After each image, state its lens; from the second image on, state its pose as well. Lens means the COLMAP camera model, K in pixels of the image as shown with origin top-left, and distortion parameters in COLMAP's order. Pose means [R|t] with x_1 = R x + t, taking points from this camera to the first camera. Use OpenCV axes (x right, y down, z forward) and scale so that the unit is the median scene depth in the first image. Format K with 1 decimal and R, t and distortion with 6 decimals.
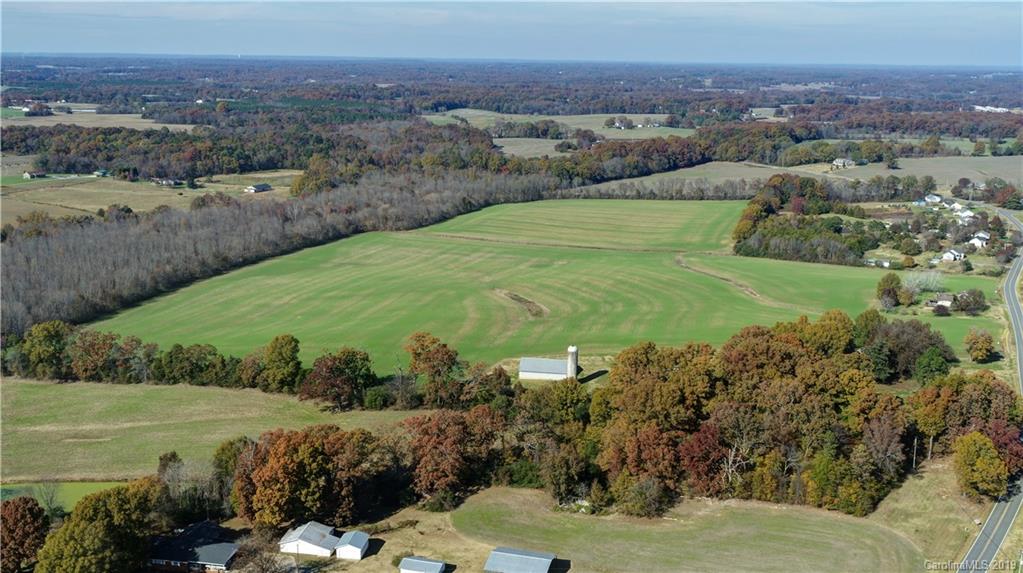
lens RADIAL K [[1086.3, 0, 509.2], [0, 1086.3, 288.1], [0, 0, 1]] dist [0.001684, 0.000000]
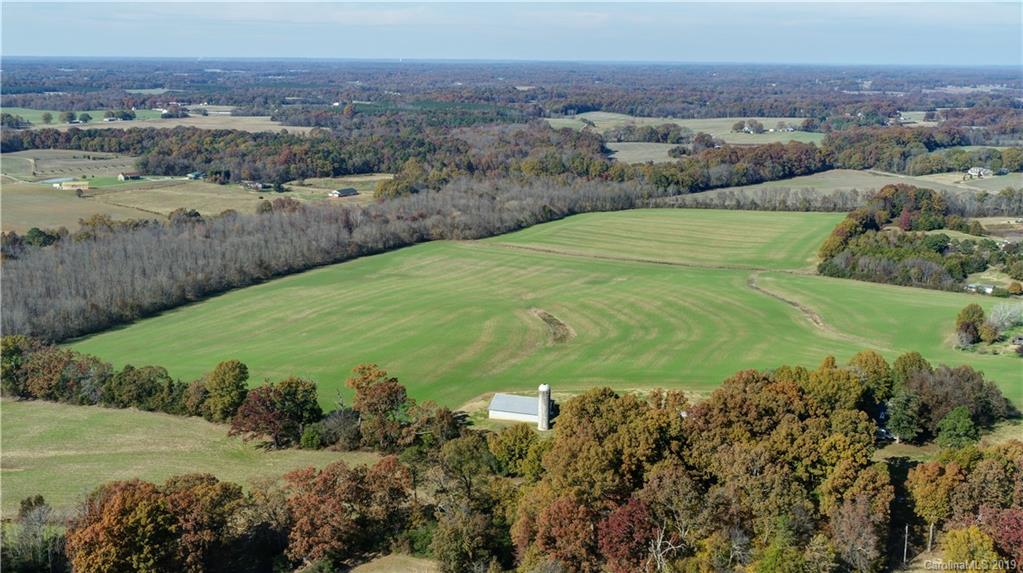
lens RADIAL K [[1086.3, 0, 508.6], [0, 1086.3, 283.6], [0, 0, 1]] dist [0.001684, 0.000000]
pose [[0.989351, 0.024788, -0.143421, 0.083439], [-0.025709, 0.999659, -0.004576, -0.012588], [0.143258, 0.008214, 0.989651, 0.070079]]
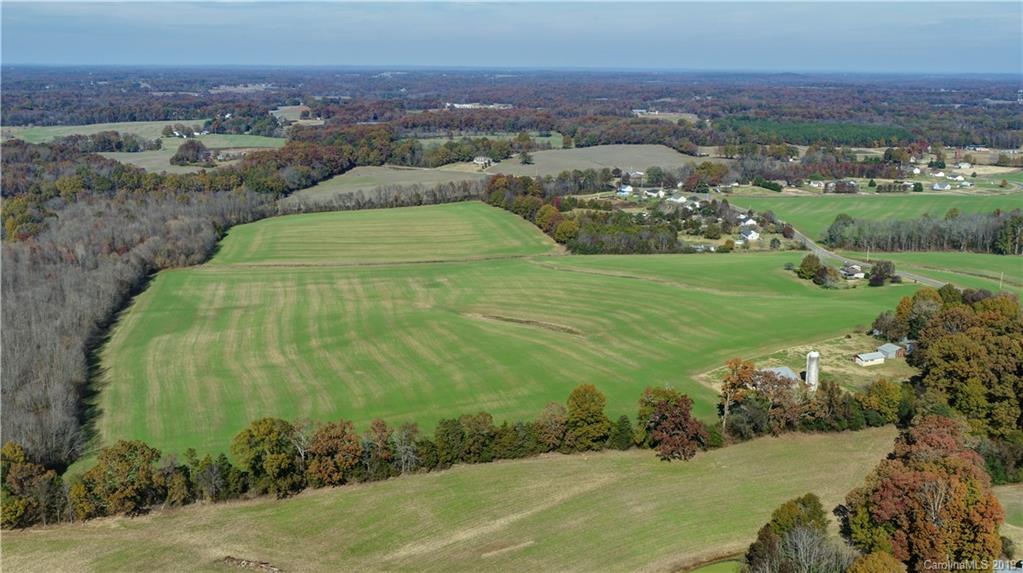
lens RADIAL K [[1086.3, 0, 511.7], [0, 1086.3, 286.1], [0, 0, 1]] dist [0.001684, 0.000000]
pose [[0.848913, -0.112741, 0.516368, -0.381932], [0.113989, 0.993046, 0.029419, -0.038078], [-0.516095, 0.033886, 0.855861, 0.147624]]
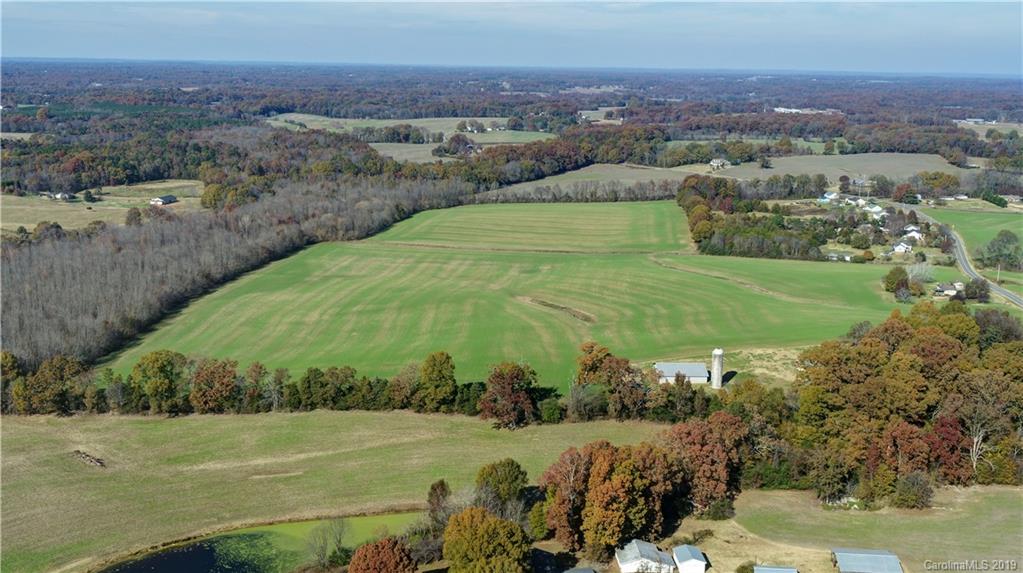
lens RADIAL K [[1086.3, 0, 509.1], [0, 1086.3, 288.6], [0, 0, 1]] dist [0.001684, 0.000000]
pose [[0.978621, -0.039134, 0.201916, -0.183429], [0.039562, 0.999215, 0.001922, -0.007073], [-0.201833, 0.006107, 0.979401, 0.021949]]
